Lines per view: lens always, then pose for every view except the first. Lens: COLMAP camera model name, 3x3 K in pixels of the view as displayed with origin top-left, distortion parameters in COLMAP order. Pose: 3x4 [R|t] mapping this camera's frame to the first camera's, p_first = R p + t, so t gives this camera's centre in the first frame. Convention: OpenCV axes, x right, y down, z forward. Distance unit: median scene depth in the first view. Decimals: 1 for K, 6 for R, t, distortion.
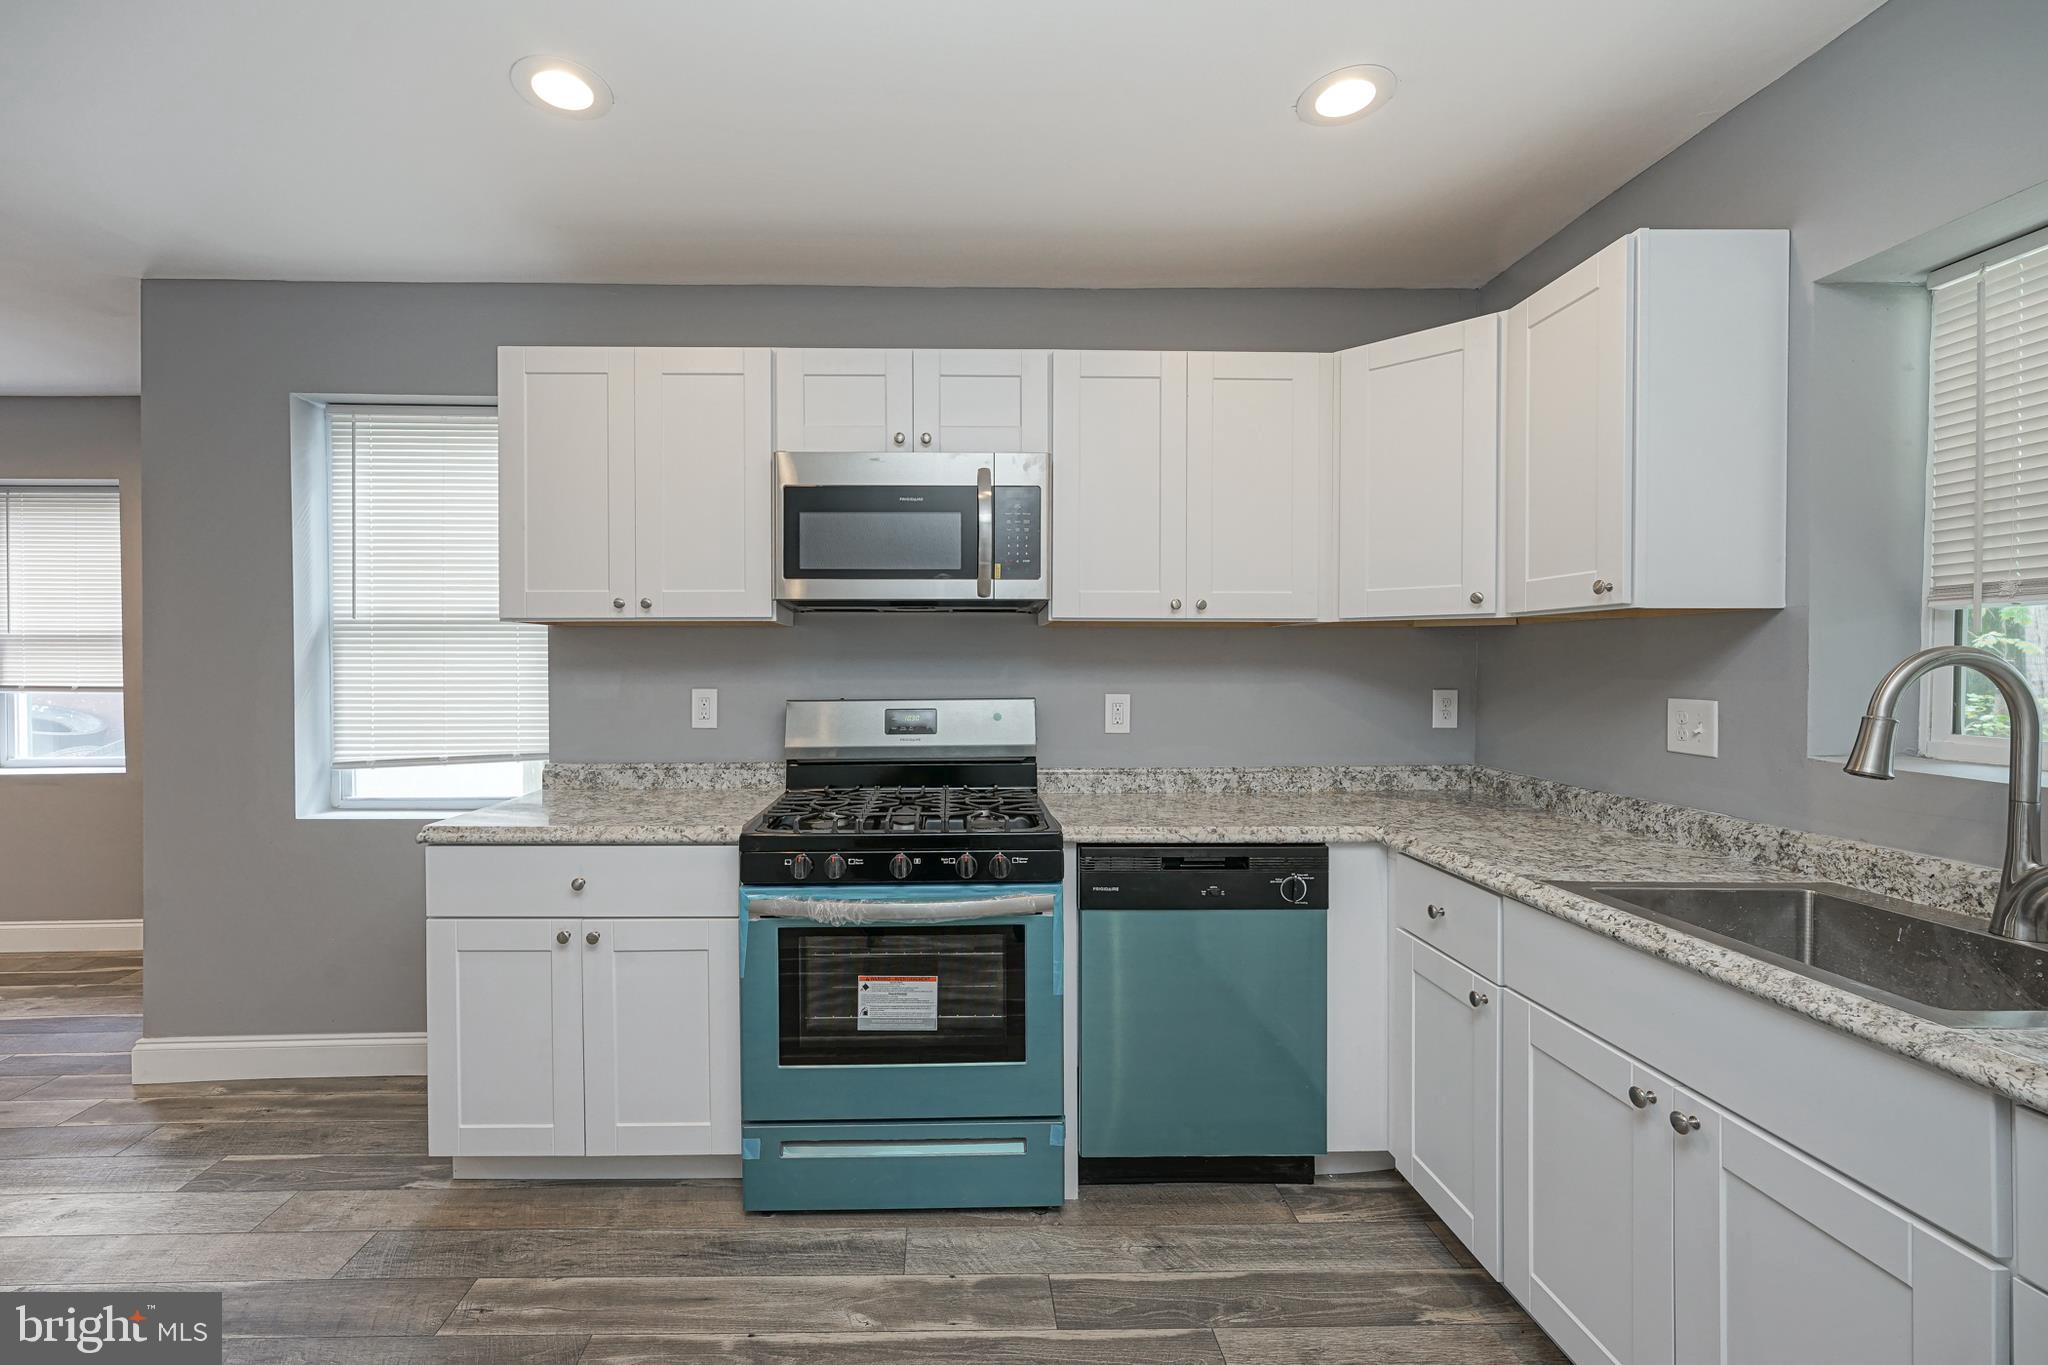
lens RADIAL K [[841.5, 0, 965.0], [0, 841.5, 673.1], [0, 0, 1]] dist [-0.001058, 0.000244]
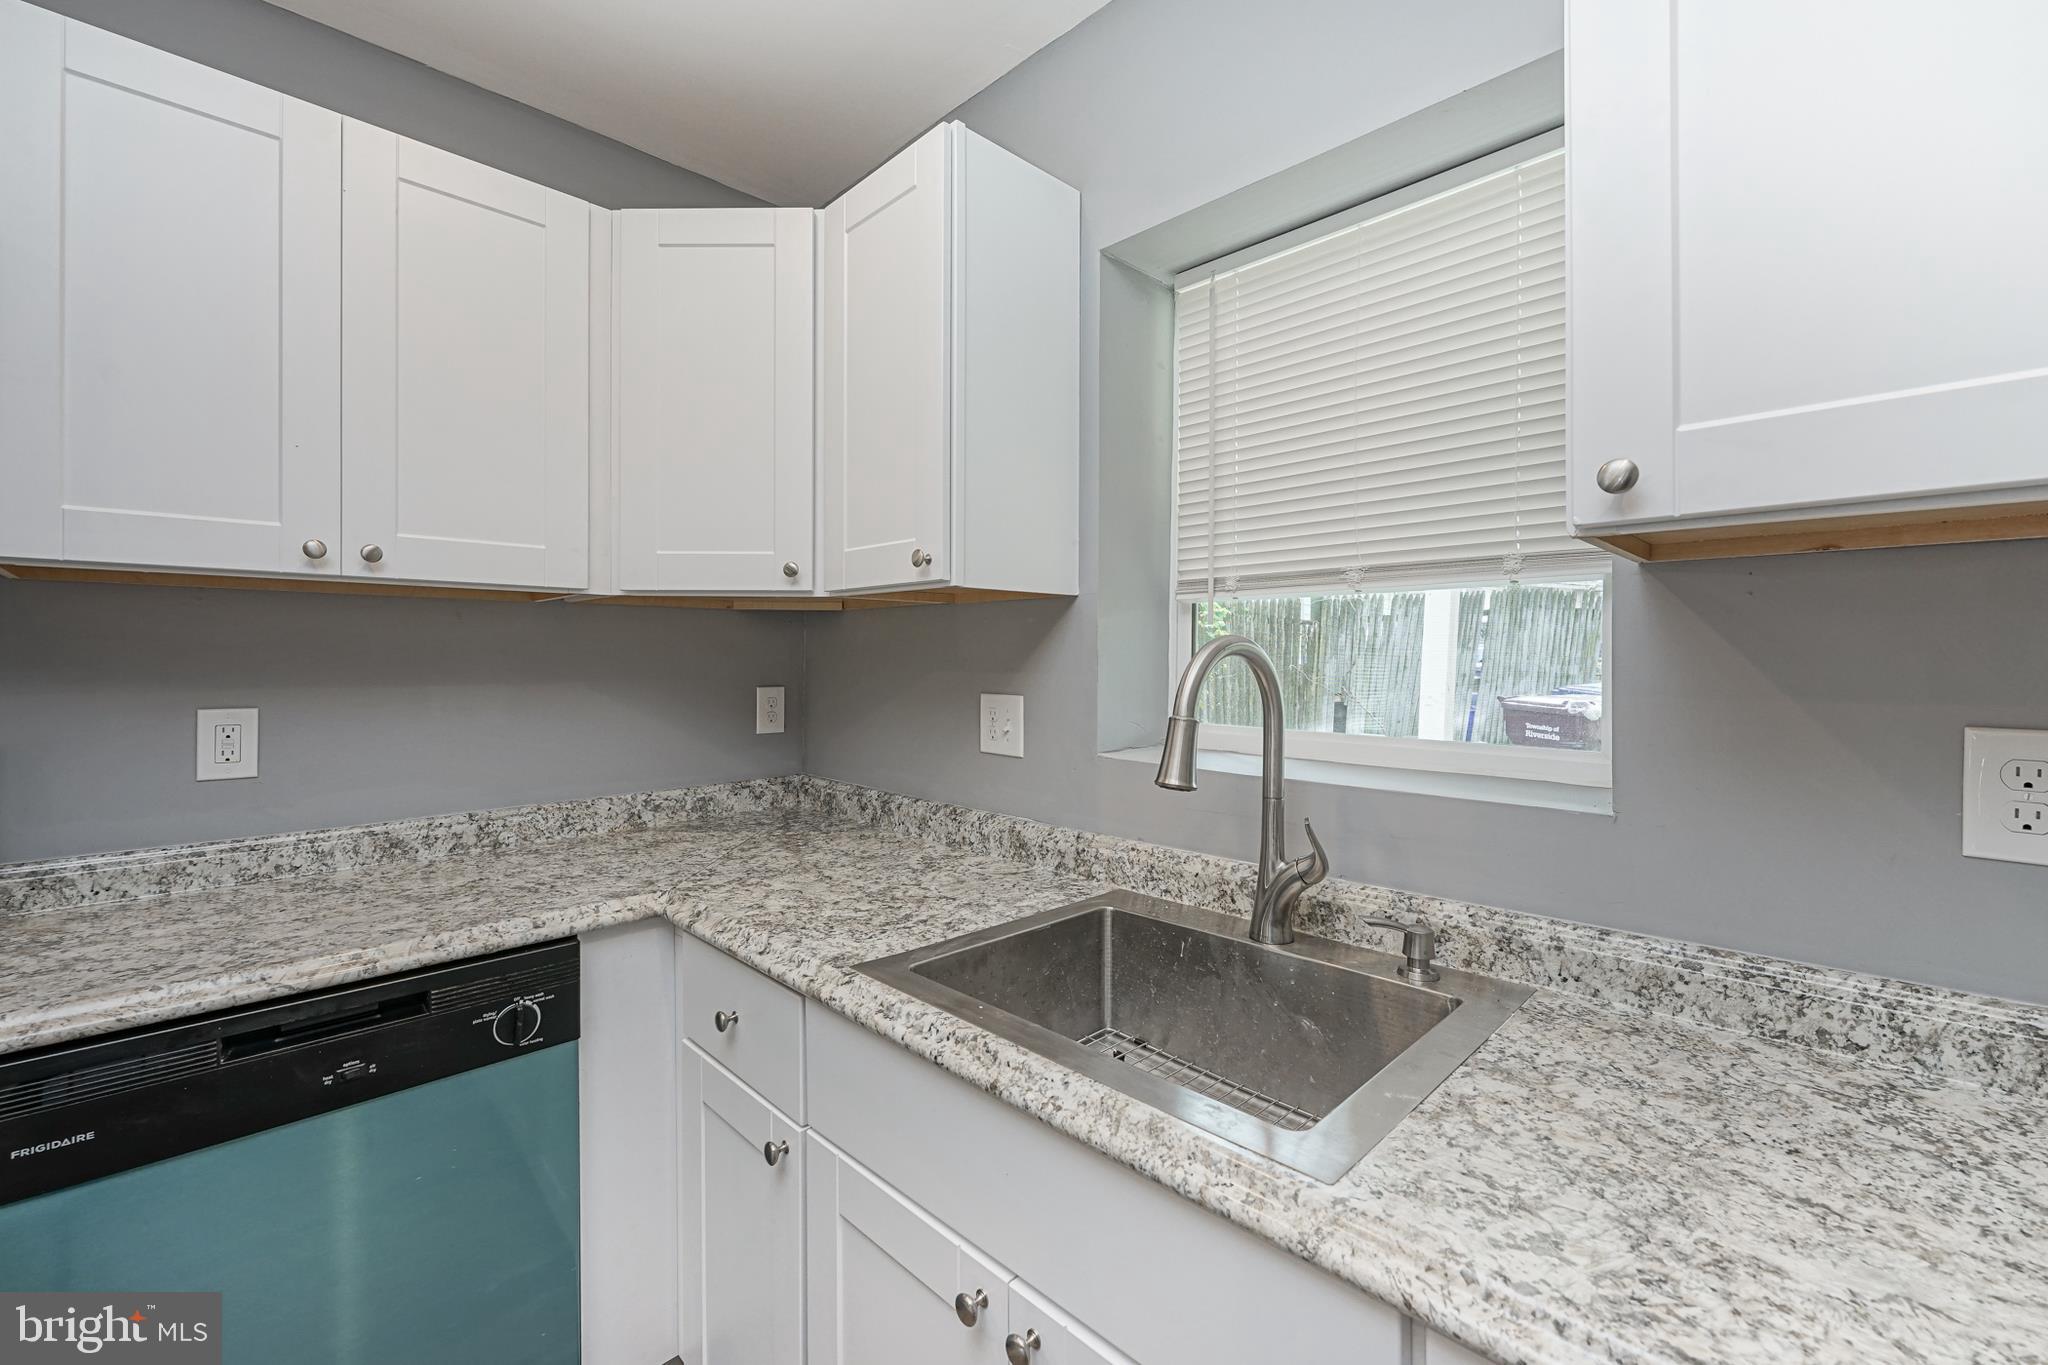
lens RADIAL K [[847.8, 0, 1007.2], [0, 847.8, 653.3], [0, 0, 1]] dist [-0.000909, 0.000001]
pose [[0.734459, 0.004321, 0.678639, 0.247552], [0.006188, 0.999896, -0.013063, -0.001092], [-0.678624, 0.013794, 0.734356, 0.322807]]
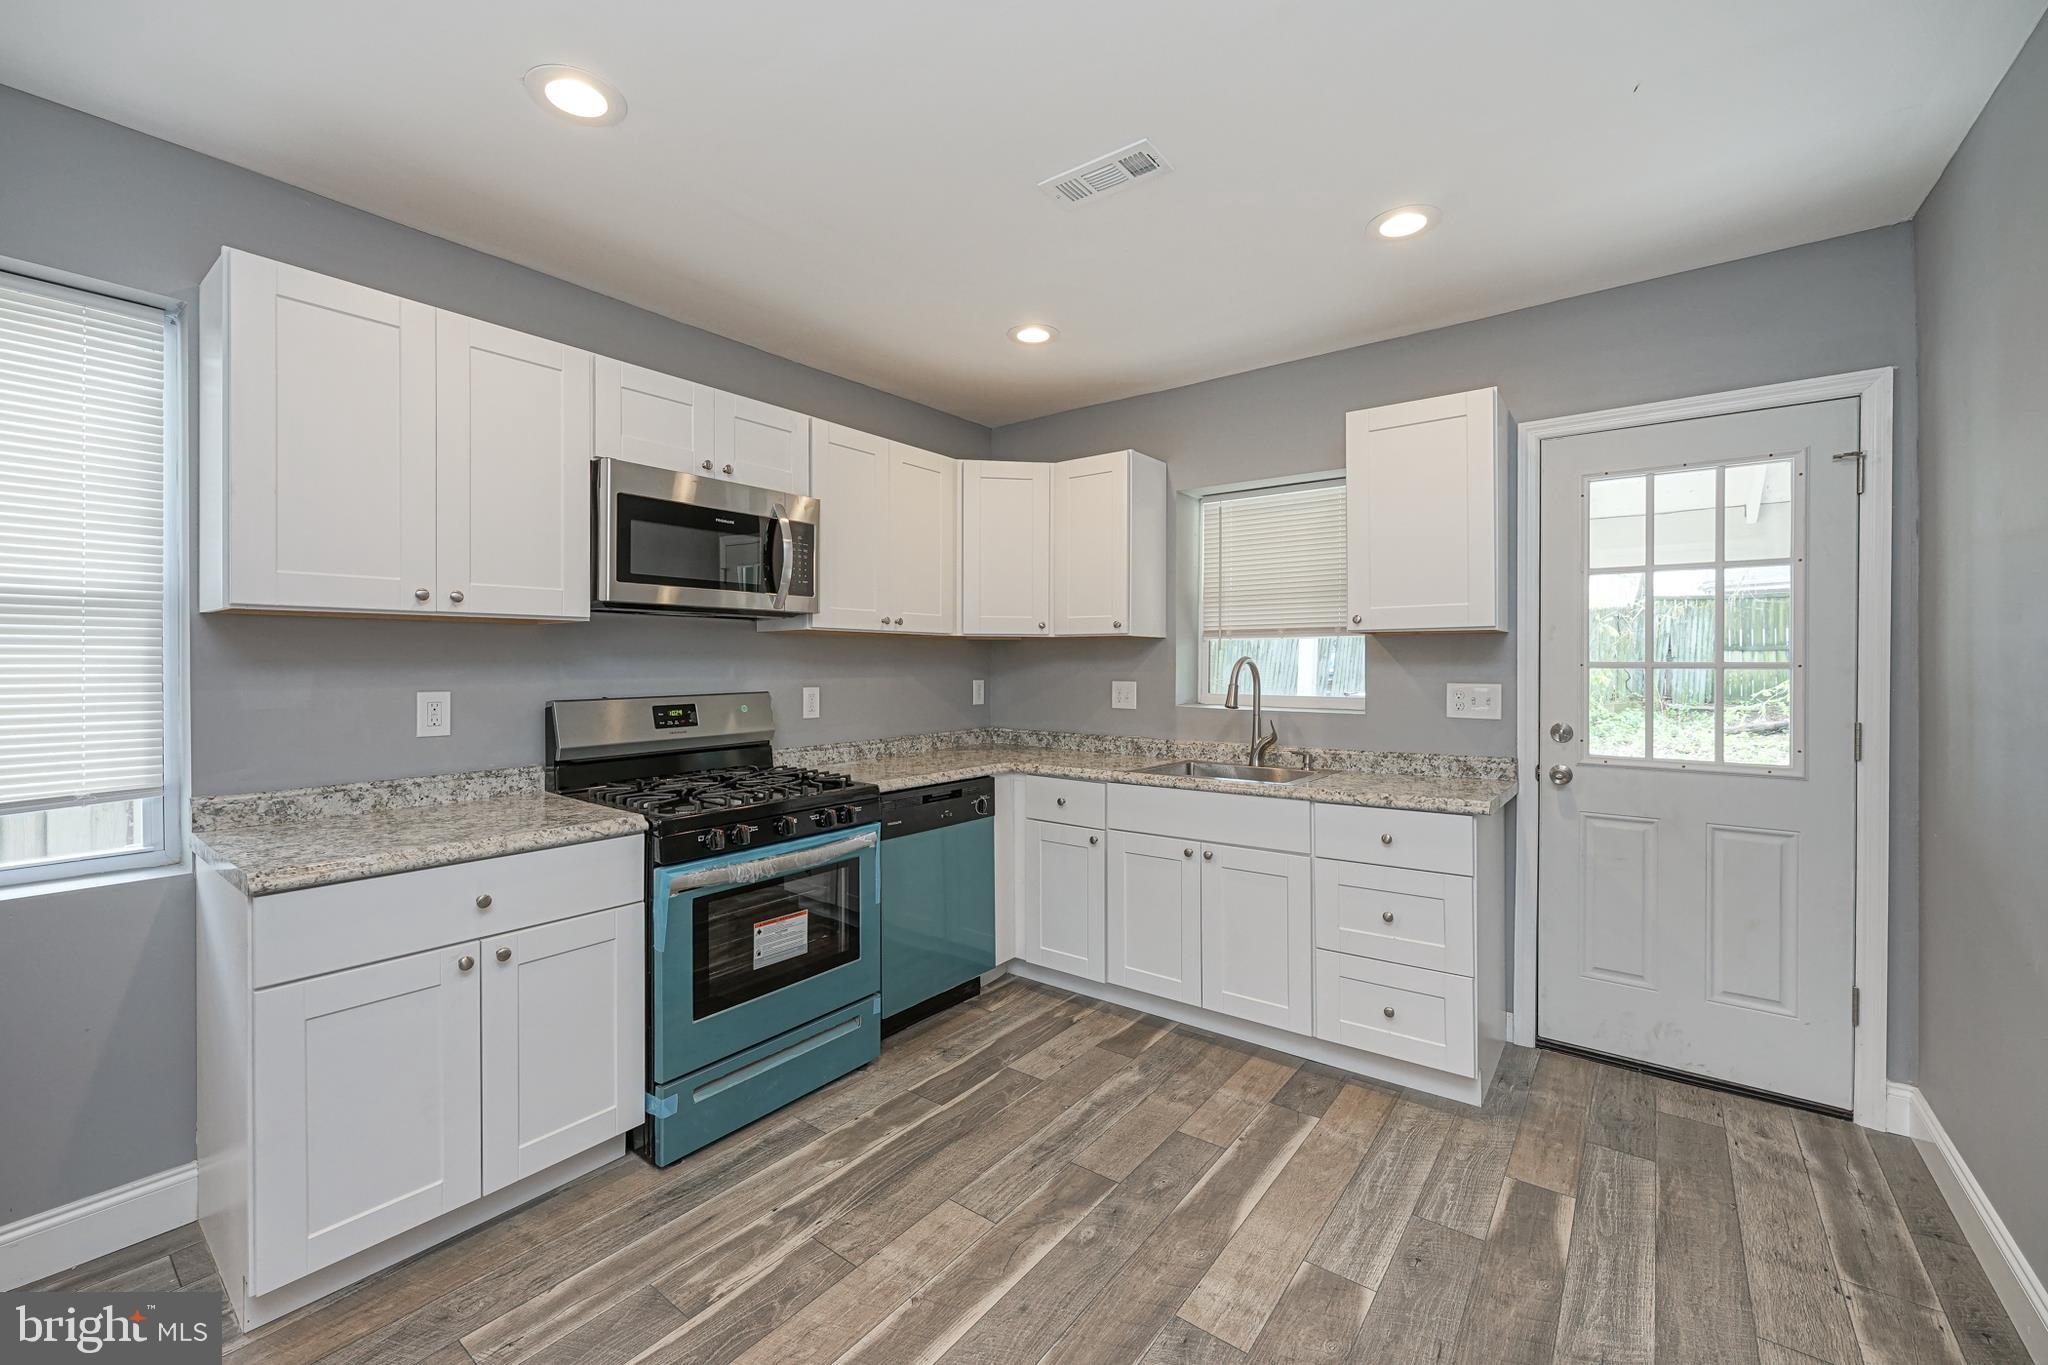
lens RADIAL K [[830.9, 0, 1023.9], [0, 830.9, 671.4], [0, 0, 1]] dist [-0.000963, 0.000449]
pose [[0.620801, -0.007615, 0.783931, -0.831388], [0.009249, 0.999954, 0.002389, 0.001068], [-0.783913, 0.005768, 0.620843, -0.036996]]
